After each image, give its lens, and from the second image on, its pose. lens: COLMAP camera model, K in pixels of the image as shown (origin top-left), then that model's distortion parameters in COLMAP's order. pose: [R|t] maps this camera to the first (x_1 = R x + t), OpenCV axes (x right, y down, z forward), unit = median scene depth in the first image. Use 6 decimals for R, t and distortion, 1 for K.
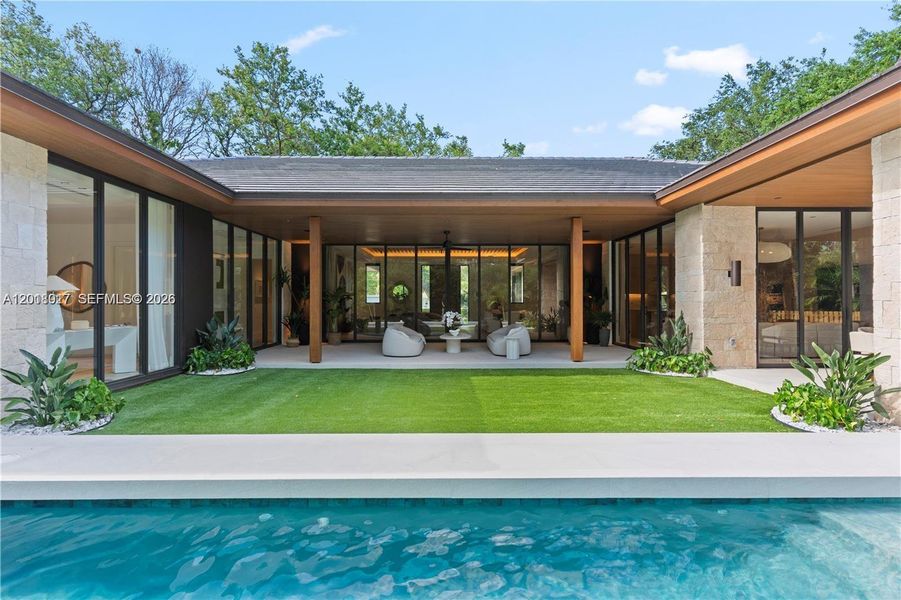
lens RADIAL K [[438.3, 0, 449.2], [0, 438.3, 300.5], [0, 0, 1]] dist [0.000937, 0.000022]
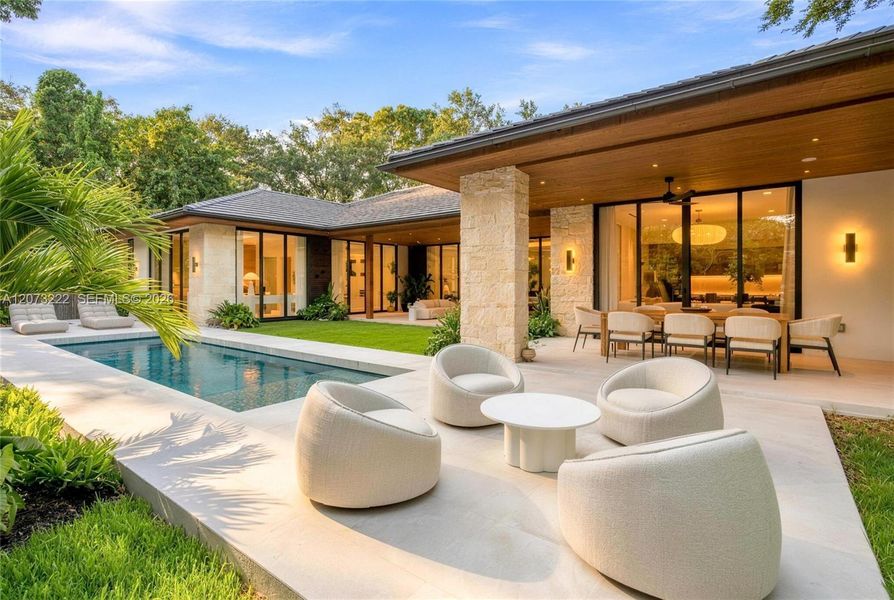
lens RADIAL K [[423.8, 0, 450.7], [0, 423.8, 289.4], [0, 0, 1]] dist [-0.002758, -0.000180]
pose [[0.794512, 0.006876, -0.607210, 1.067873], [0.002706, 0.999886, 0.014863, 0.000826], [0.607243, -0.013452, 0.794402, -0.159724]]
